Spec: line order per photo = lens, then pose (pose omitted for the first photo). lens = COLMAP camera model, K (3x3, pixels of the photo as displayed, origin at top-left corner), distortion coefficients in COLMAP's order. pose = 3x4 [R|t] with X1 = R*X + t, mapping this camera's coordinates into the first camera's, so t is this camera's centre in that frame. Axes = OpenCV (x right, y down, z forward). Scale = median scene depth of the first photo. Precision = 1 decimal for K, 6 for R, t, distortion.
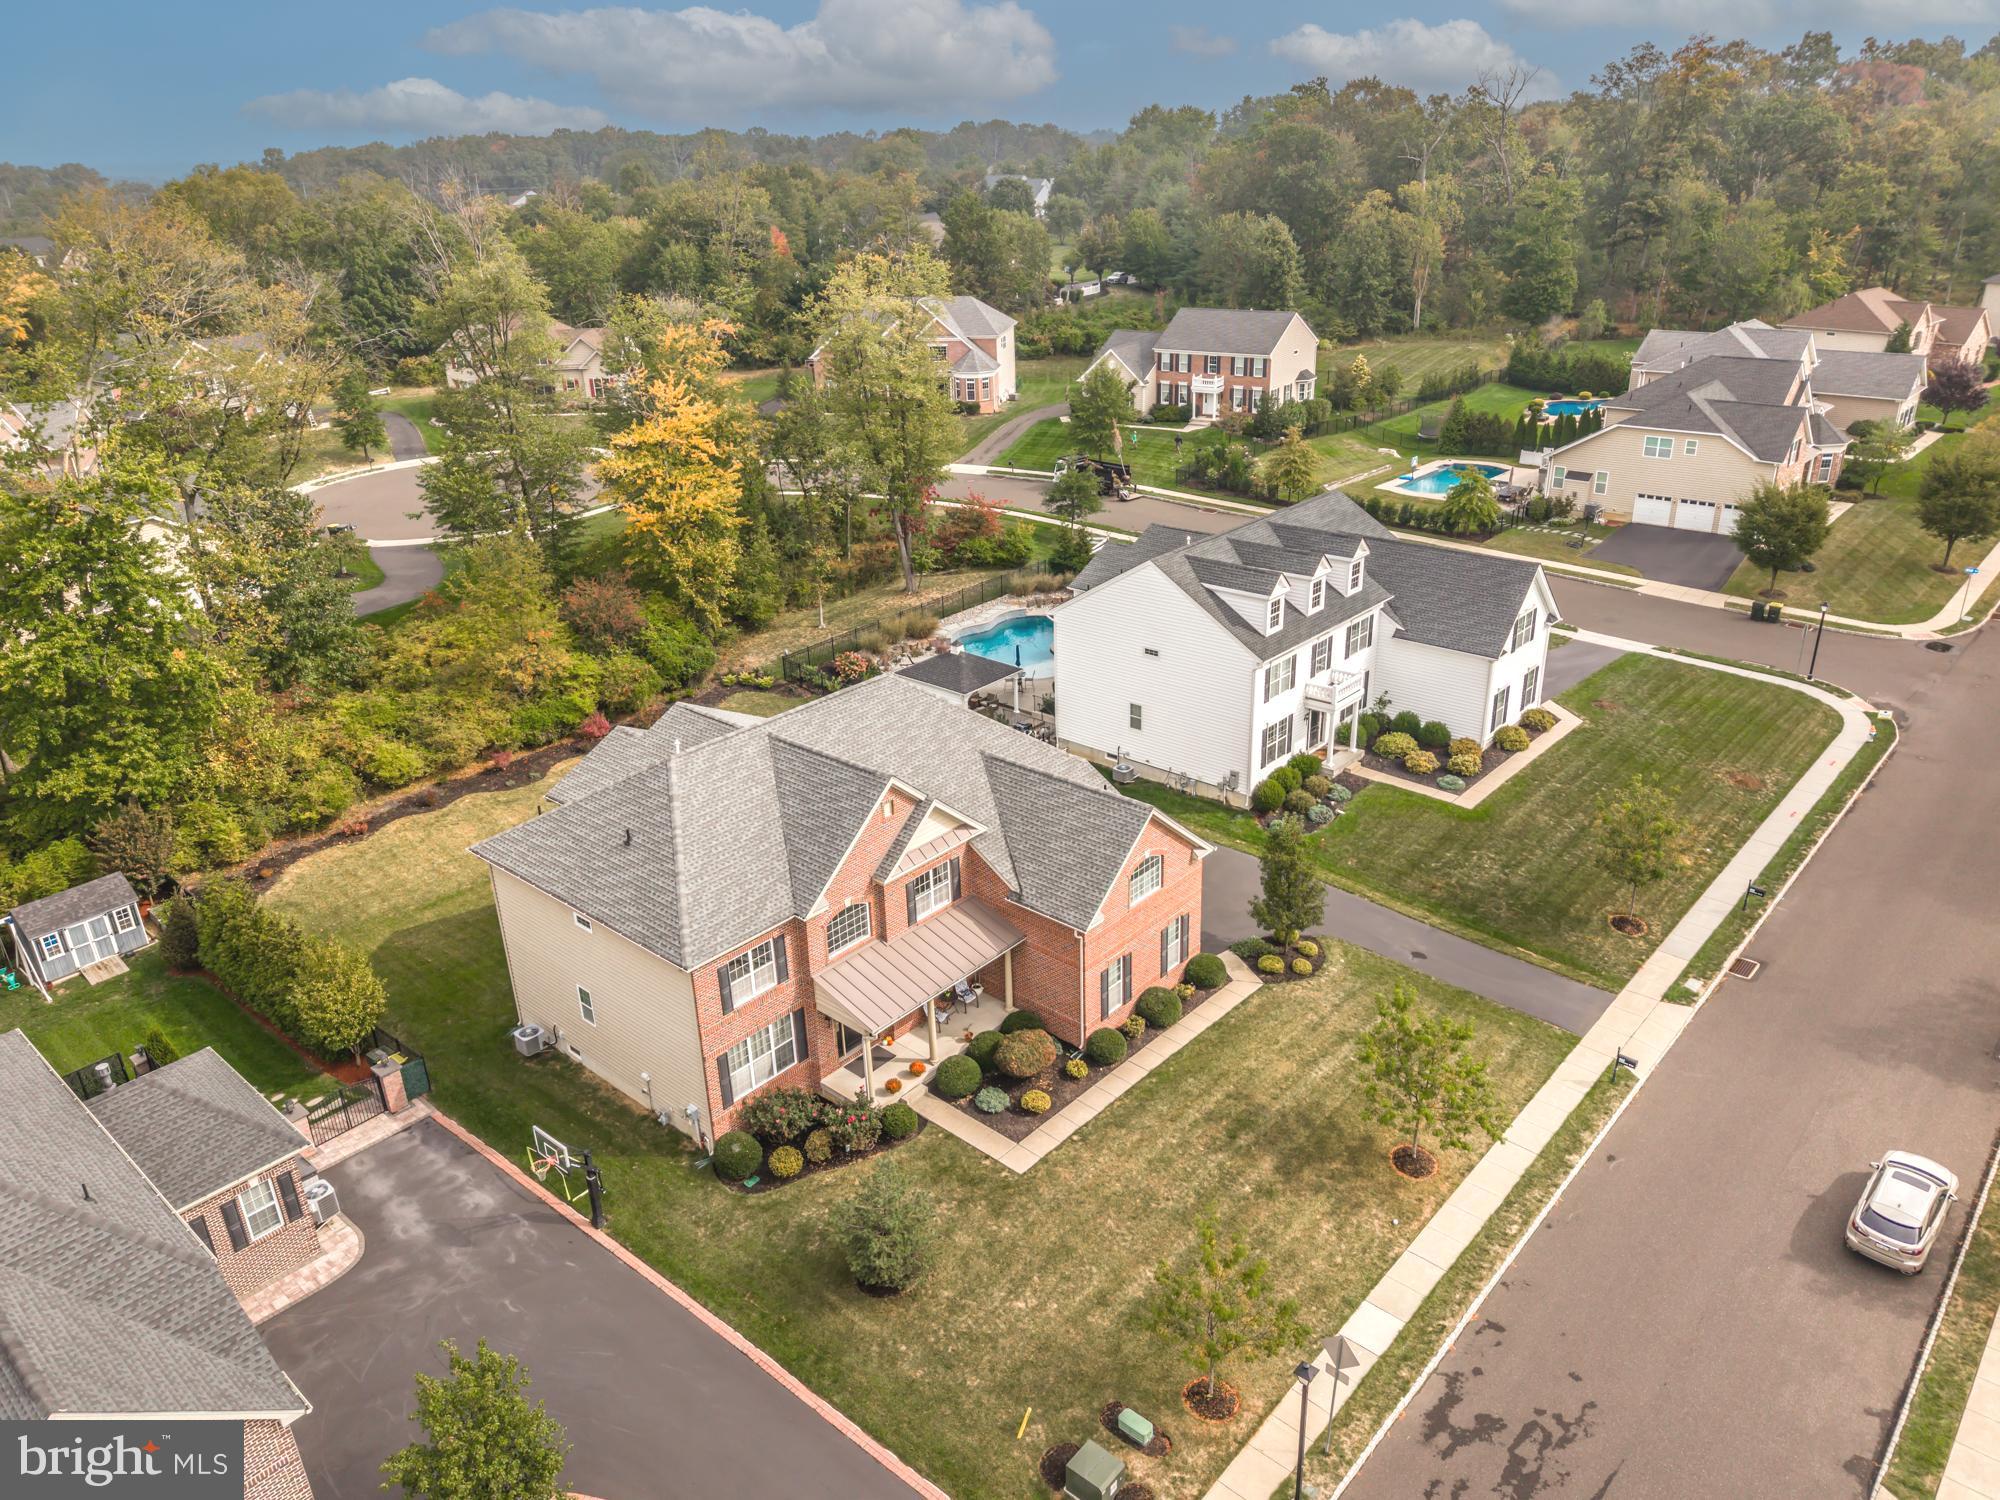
lens RADIAL K [[1401.8, 0, 995.5], [0, 1401.8, 744.6], [0, 0, 1]] dist [0.038351, -0.040064]
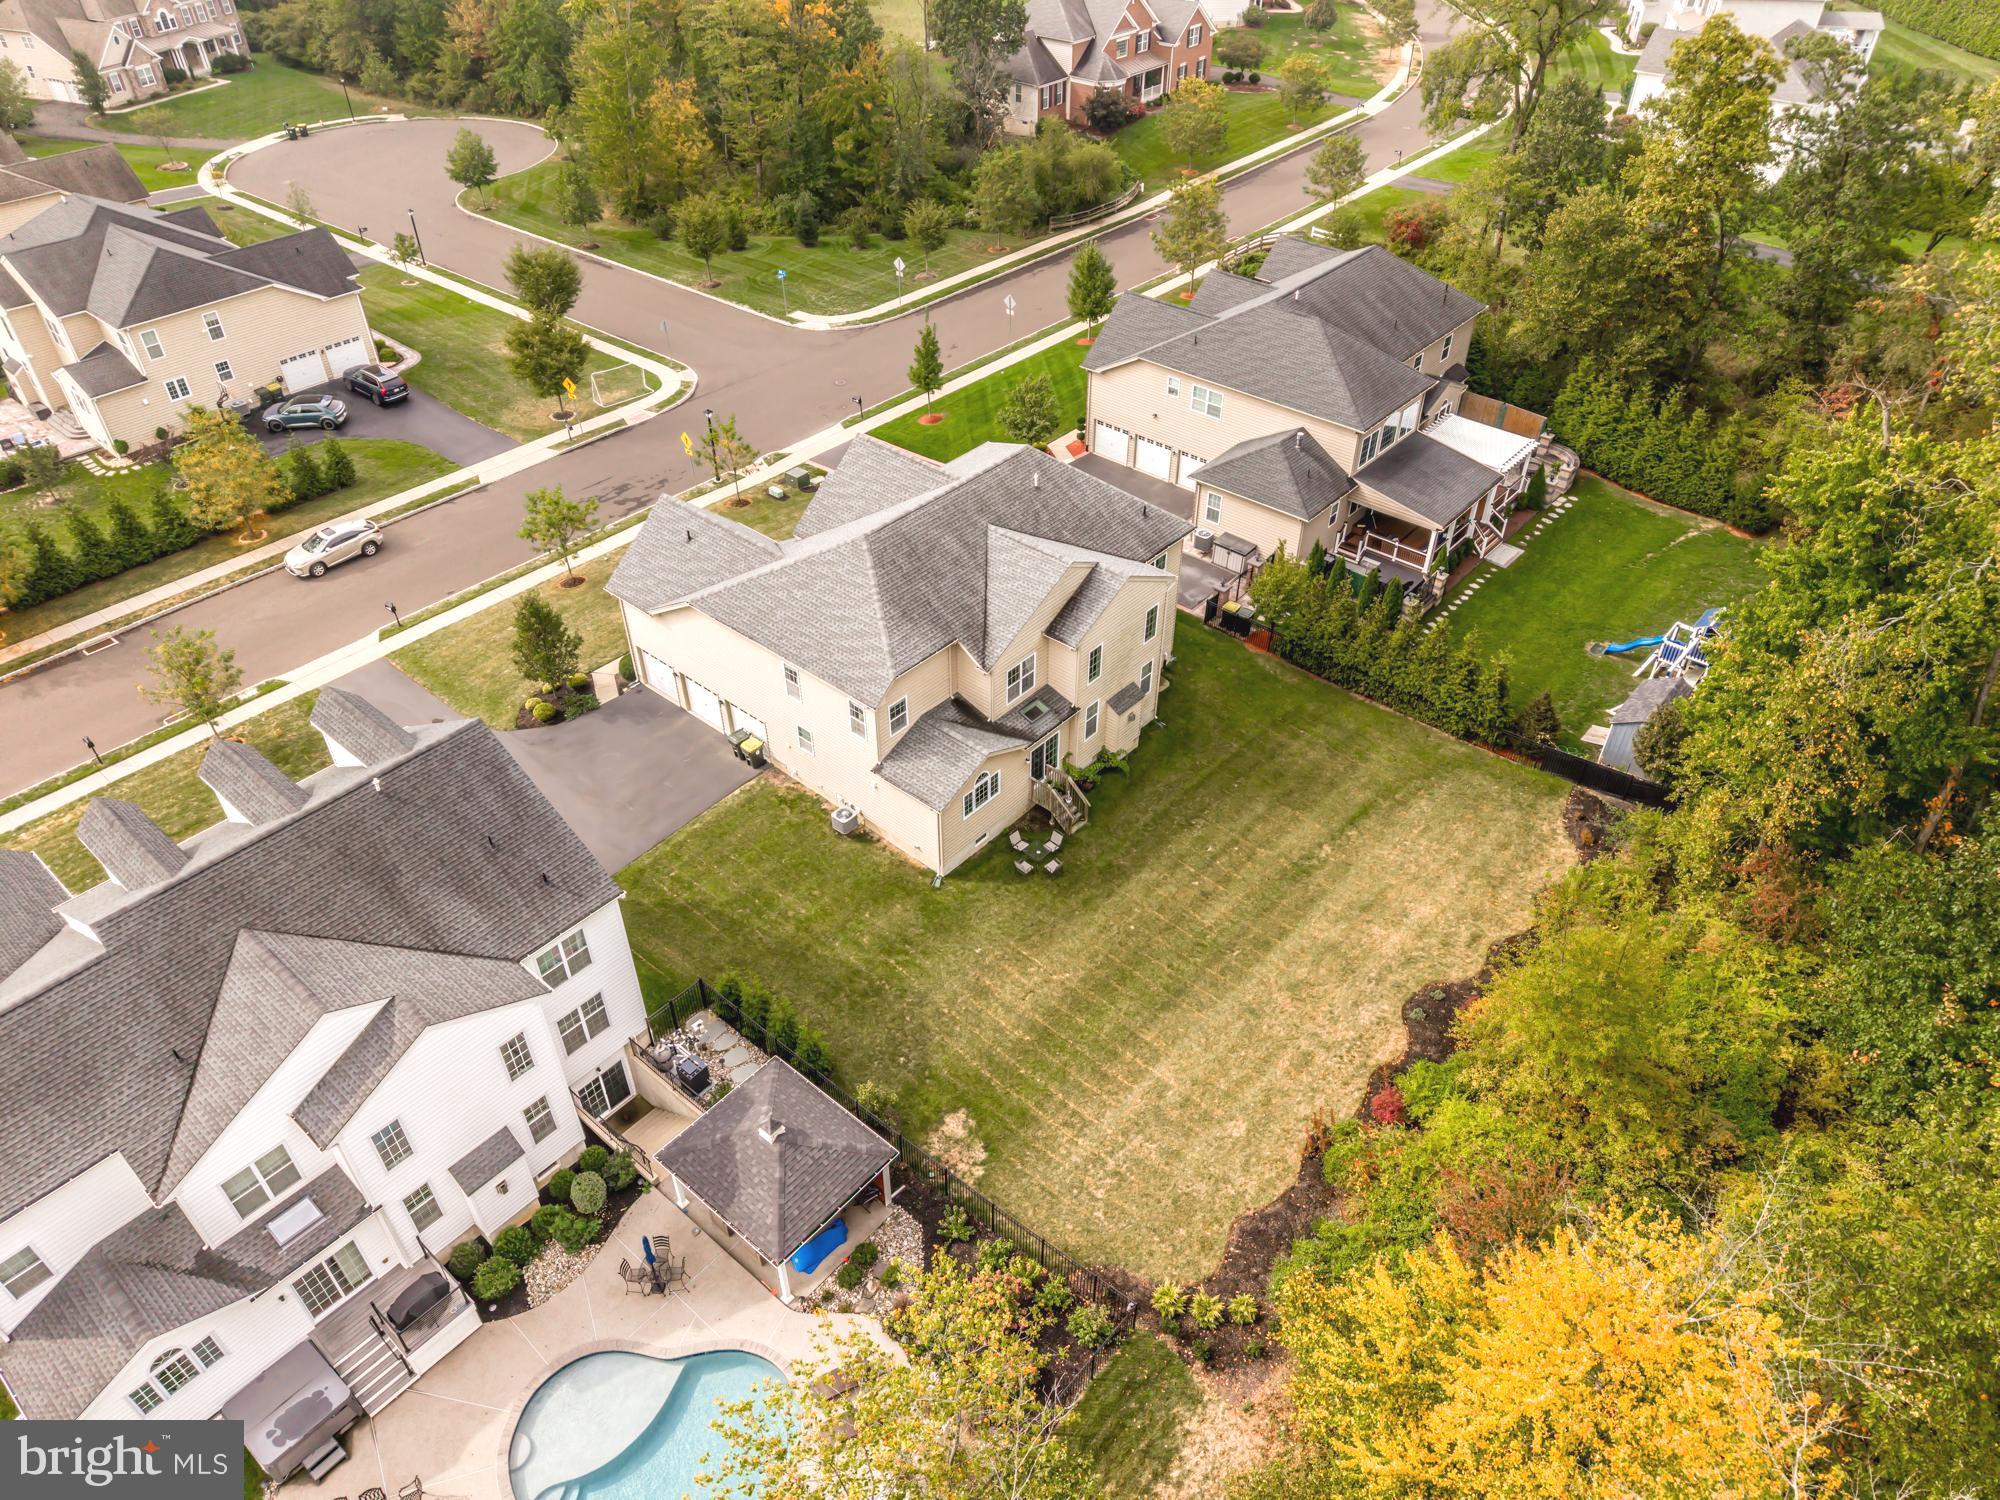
lens RADIAL K [[1338.0, 0, 1000.0], [0, 1338.0, 750.0], [0, 0, 1]] dist [0.044357, -0.059921]
pose [[-0.999235, 0.038291, 0.007974, -0.209616], [0.024619, 0.457351, 0.888945, -0.987120], [0.030392, 0.888462, -0.457944, 1.855066]]
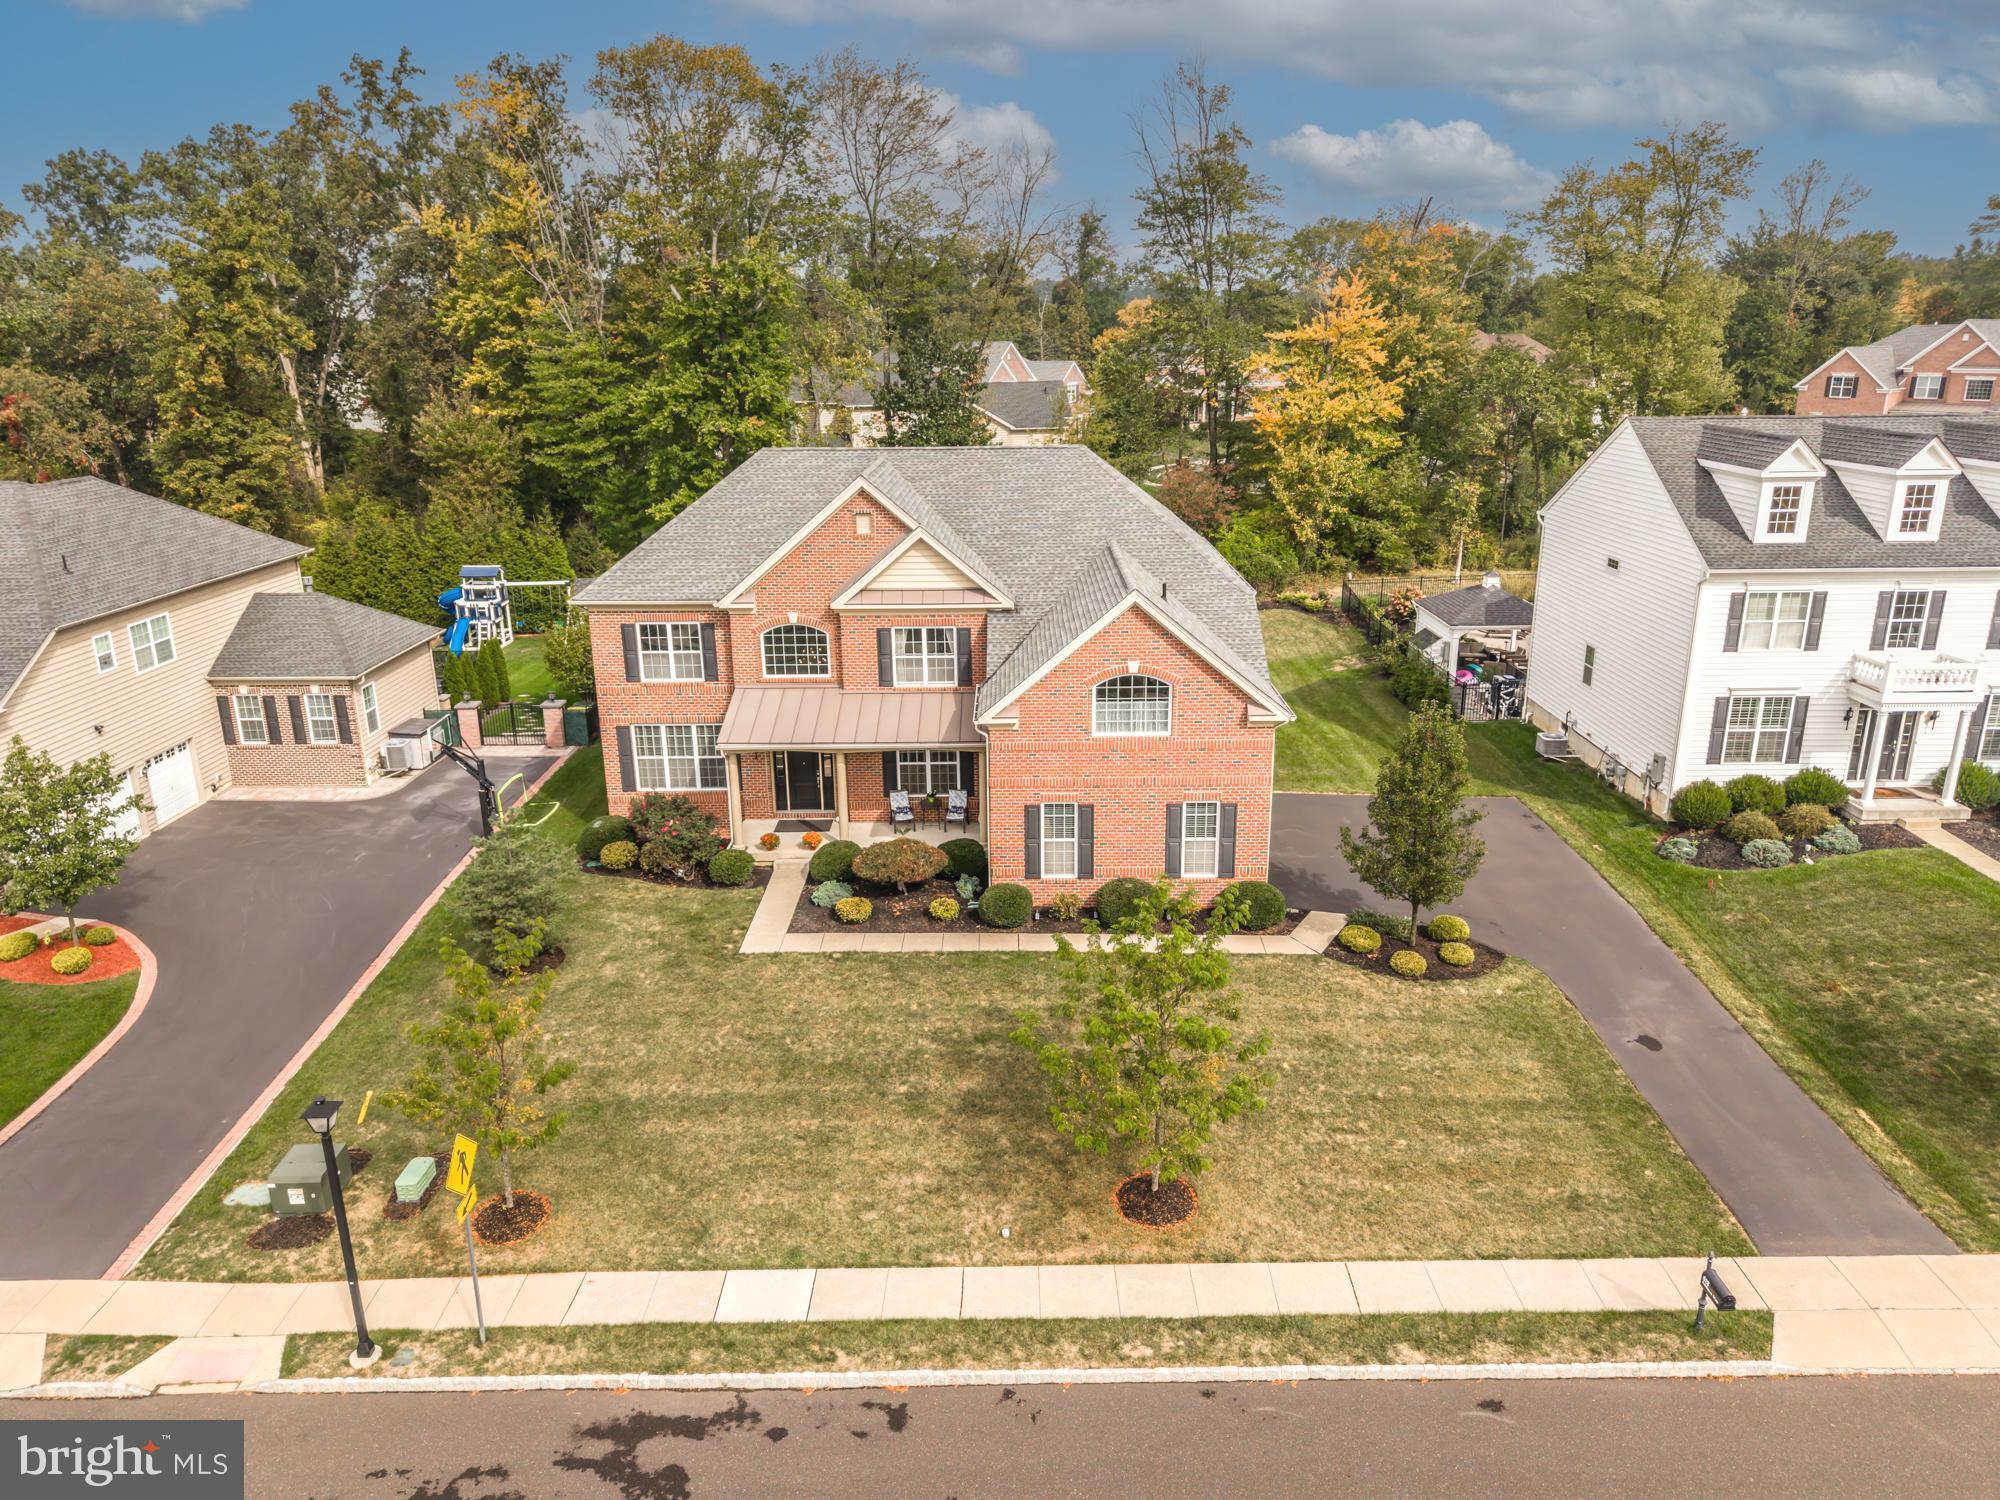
lens RADIAL K [[1354.1, 0, 998.5], [0, 1354.1, 749.2], [0, 0, 1]] dist [0.032470, -0.037450]
pose [[0.660284, 0.244313, -0.710166, 0.577123], [-0.305598, 0.951185, 0.043096, 0.114270], [0.686028, 0.188569, 0.702714, 0.516820]]
